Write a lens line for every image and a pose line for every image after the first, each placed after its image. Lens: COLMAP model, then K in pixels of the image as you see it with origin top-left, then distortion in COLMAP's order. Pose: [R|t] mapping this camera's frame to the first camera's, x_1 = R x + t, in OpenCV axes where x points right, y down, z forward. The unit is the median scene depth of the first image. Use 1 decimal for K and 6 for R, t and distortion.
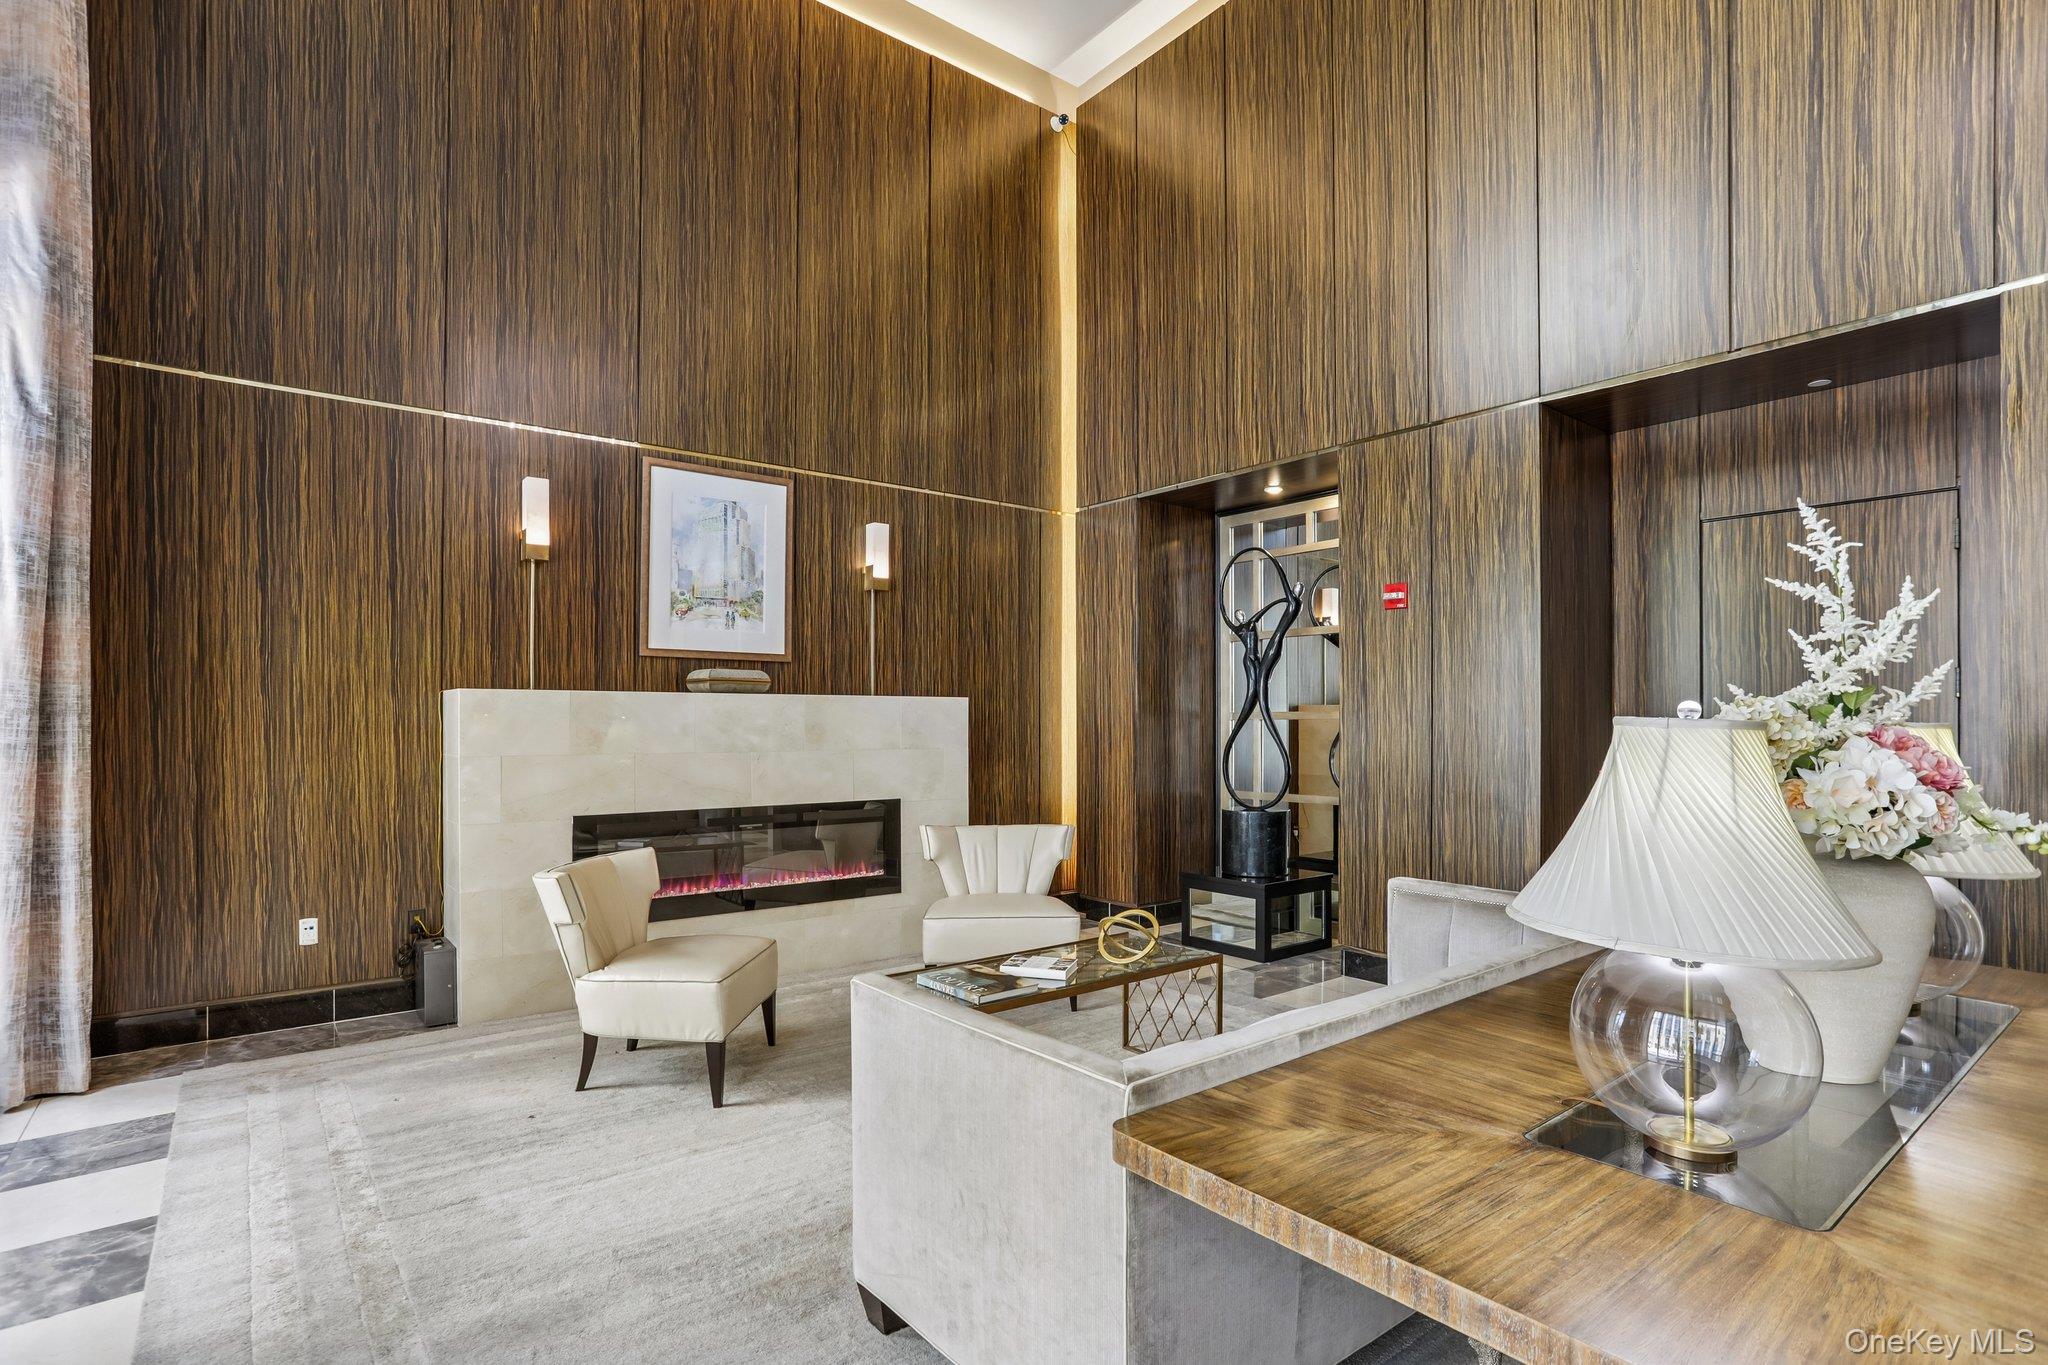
lens RADIAL K [[1020.2, 0, 1027.8], [0, 1020.2, 729.1], [0, 0, 1]] dist [-0.059157, 0.035163]
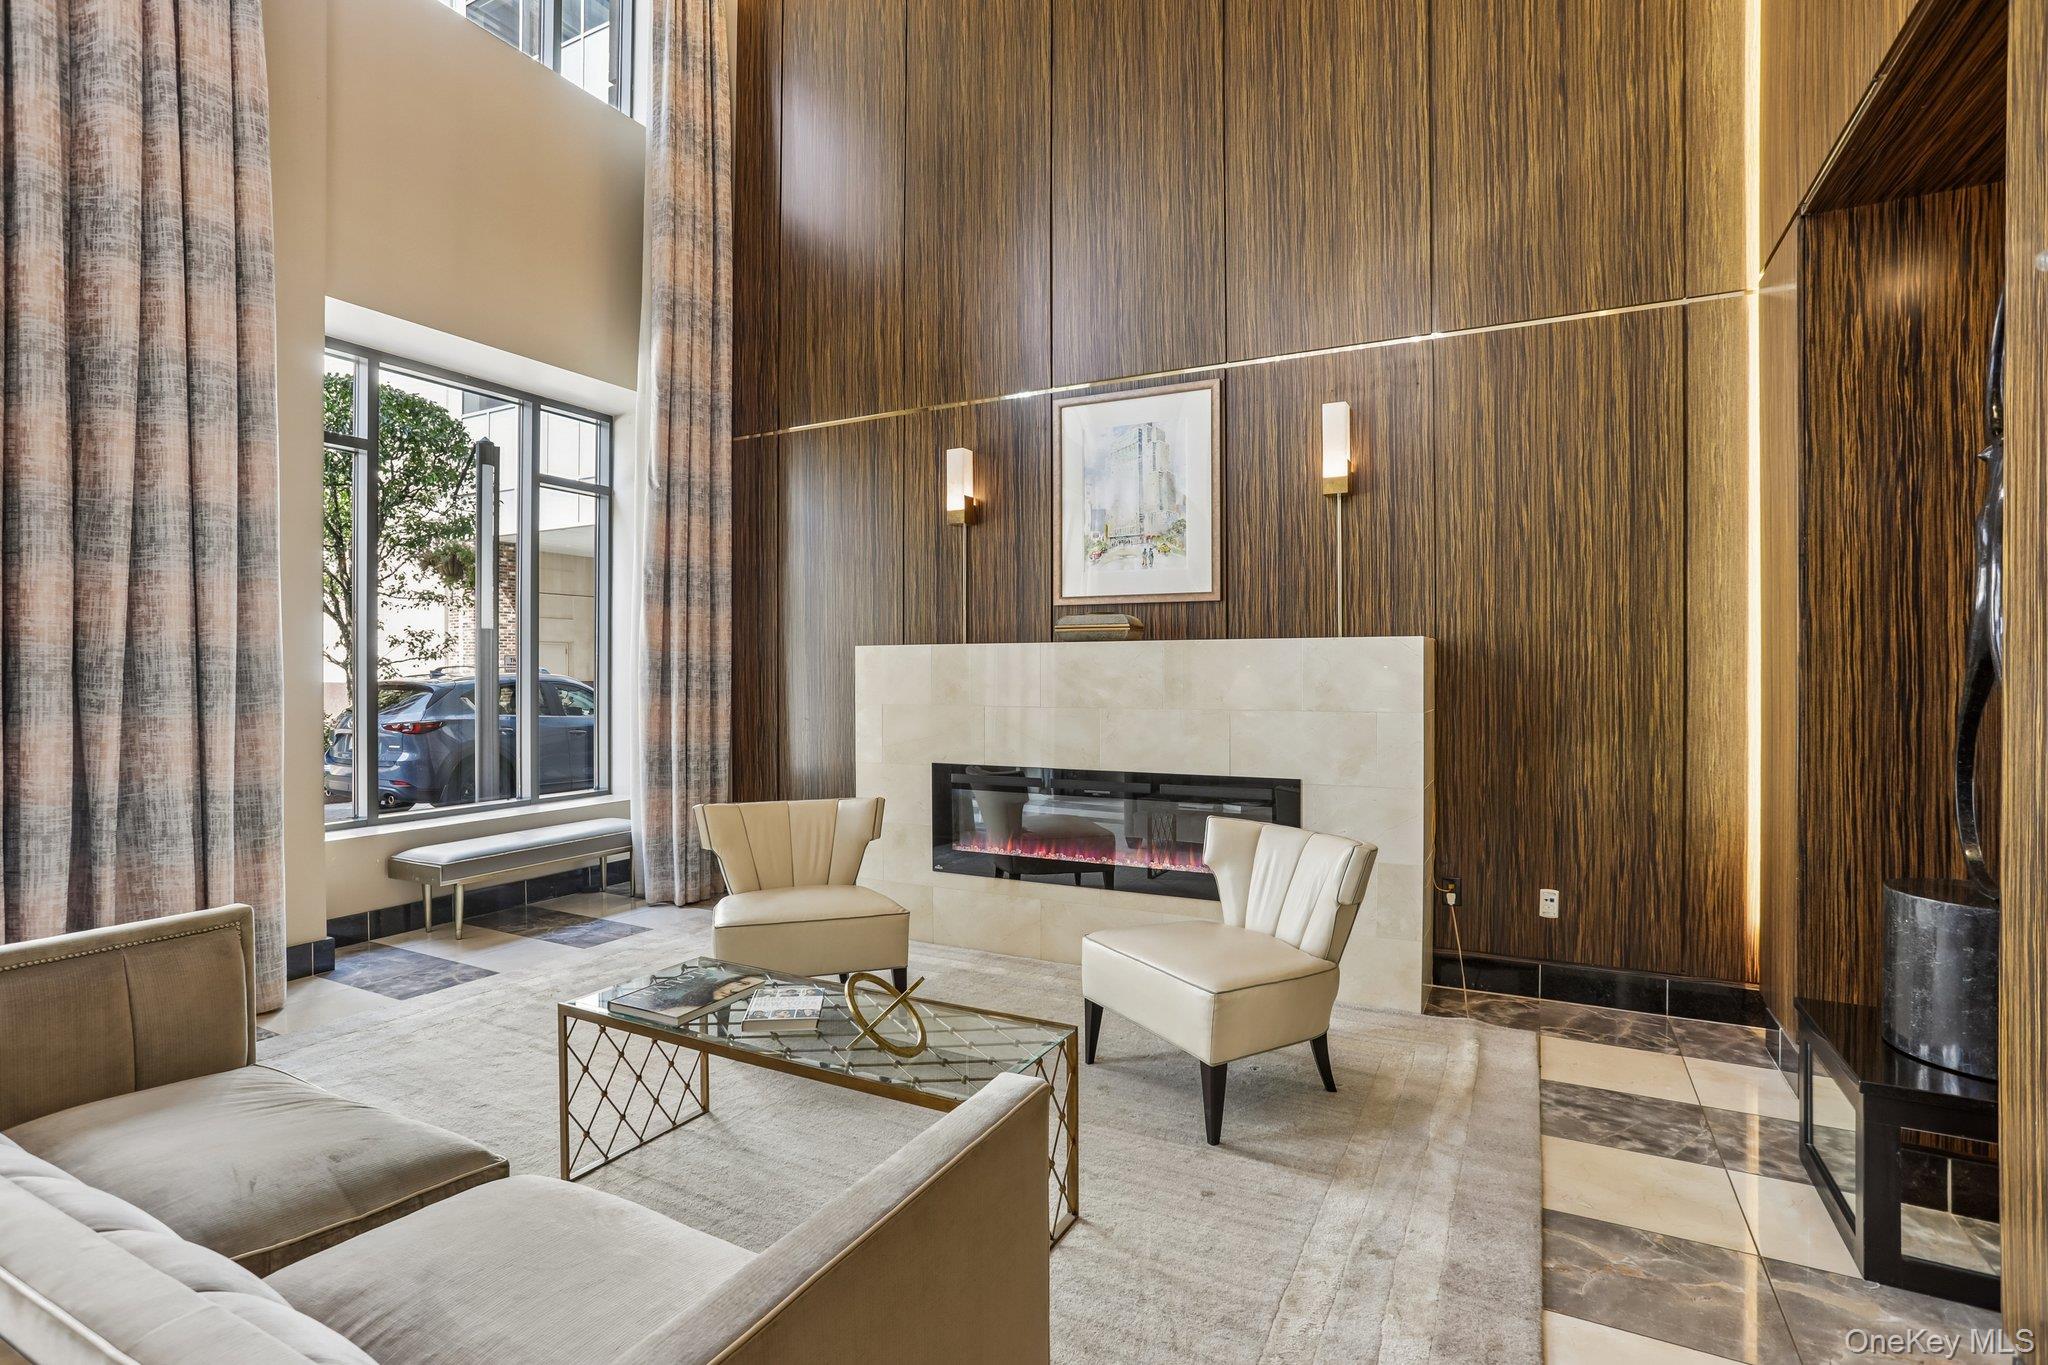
lens RADIAL K [[996.6, 0, 1012.7], [0, 996.6, 685.6], [0, 0, 1]] dist [-0.060534, 0.030644]
pose [[0.395657, 0.010771, -0.918335, 0.458174], [-0.005193, 0.999941, 0.009491, -0.003949], [0.918383, 0.001014, 0.395690, 0.551367]]
